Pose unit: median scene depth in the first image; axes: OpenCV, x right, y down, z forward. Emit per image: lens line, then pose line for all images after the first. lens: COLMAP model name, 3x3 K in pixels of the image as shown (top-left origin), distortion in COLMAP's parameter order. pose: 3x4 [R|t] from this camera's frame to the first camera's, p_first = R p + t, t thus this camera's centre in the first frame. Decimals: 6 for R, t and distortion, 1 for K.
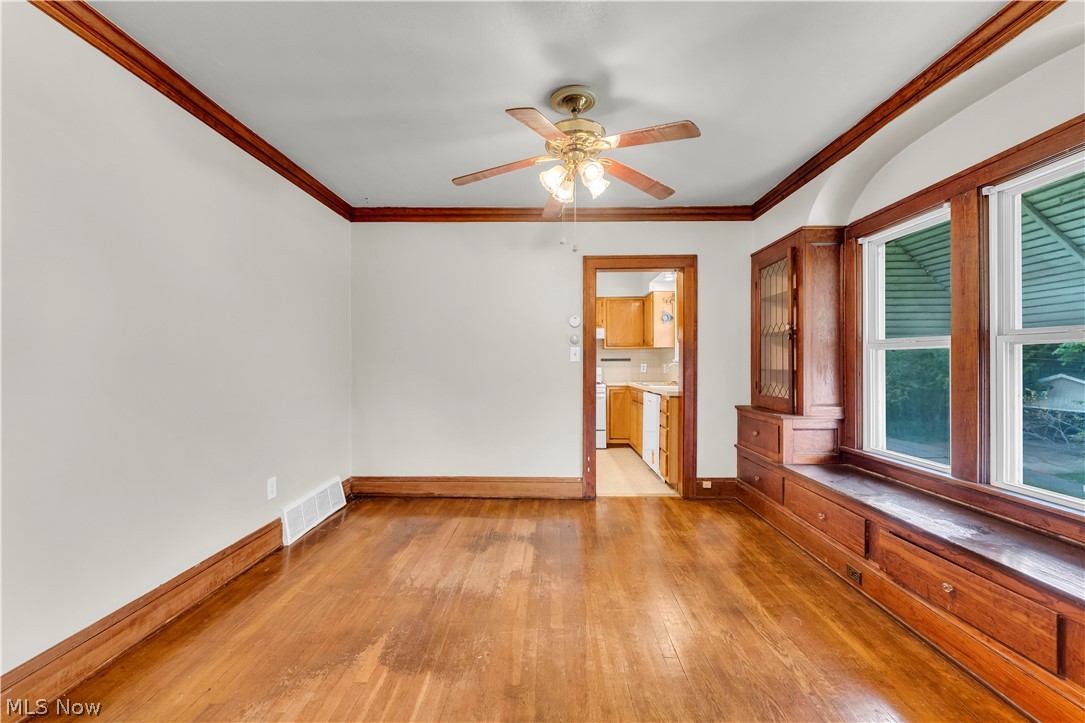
lens RADIAL K [[442.7, 0, 545.4], [0, 442.7, 361.2], [0, 0, 1]] dist [-0.003013, -0.000351]
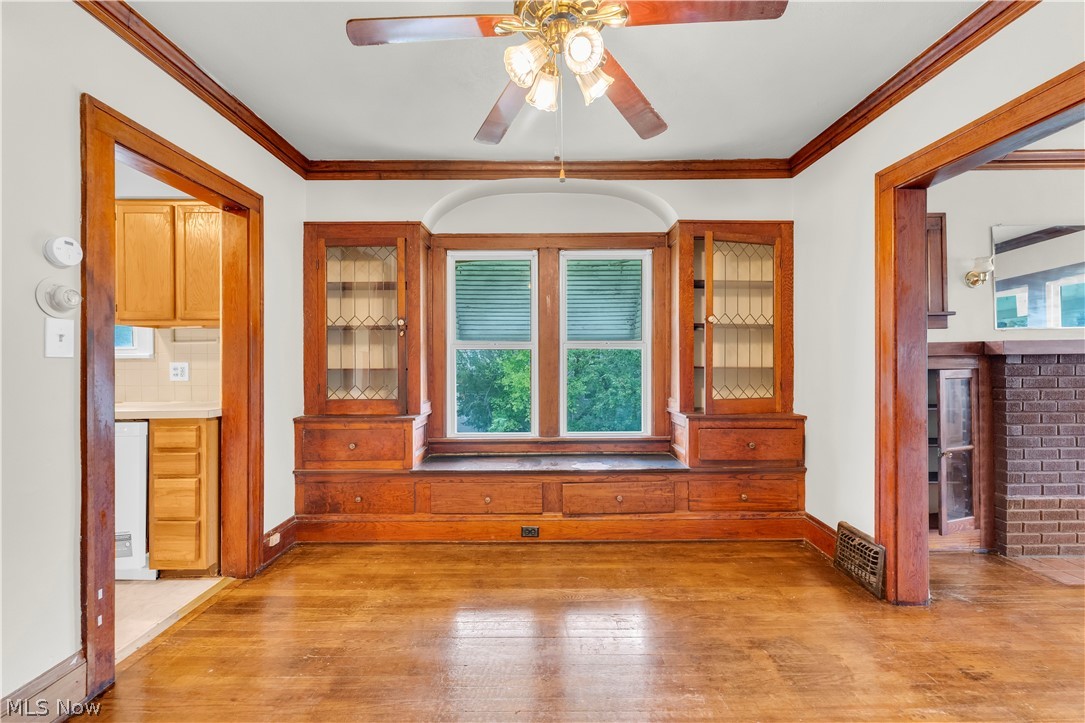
lens RADIAL K [[438.1, 0, 542.5], [0, 438.1, 361.5], [0, 0, 1]] dist [-0.010086, -0.000110]
pose [[-0.019628, 0.001553, 0.999806, -0.372940], [-0.001086, 0.999998, -0.001575, 0.007061], [-0.999807, -0.001117, -0.019626, 0.710203]]
